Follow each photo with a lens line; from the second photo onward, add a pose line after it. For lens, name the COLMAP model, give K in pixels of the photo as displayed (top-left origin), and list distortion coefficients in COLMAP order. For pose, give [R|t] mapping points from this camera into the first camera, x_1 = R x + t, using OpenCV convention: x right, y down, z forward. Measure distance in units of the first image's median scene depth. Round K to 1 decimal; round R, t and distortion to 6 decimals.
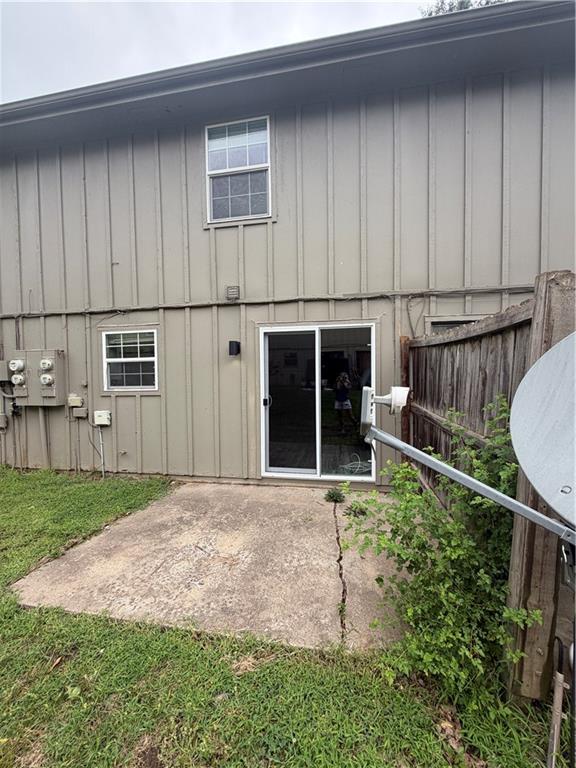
lens RADIAL K [[307.2, 0, 288.1], [0, 307.2, 384.5], [0, 0, 1]] dist [-0.003395, 0.001241]
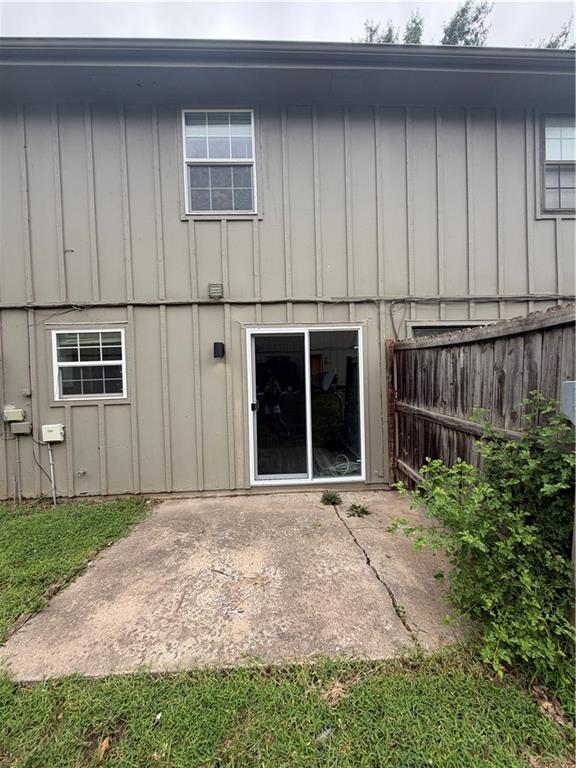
lens RADIAL K [[307.2, 0, 286.8], [0, 307.2, 384.1], [0, 0, 1]] dist [-0.003395, 0.001241]
pose [[0.975875, -0.020230, 0.217390, -0.189503], [0.023507, 0.999645, -0.012501, 0.001093], [-0.217060, 0.017310, 0.976005, 0.049961]]
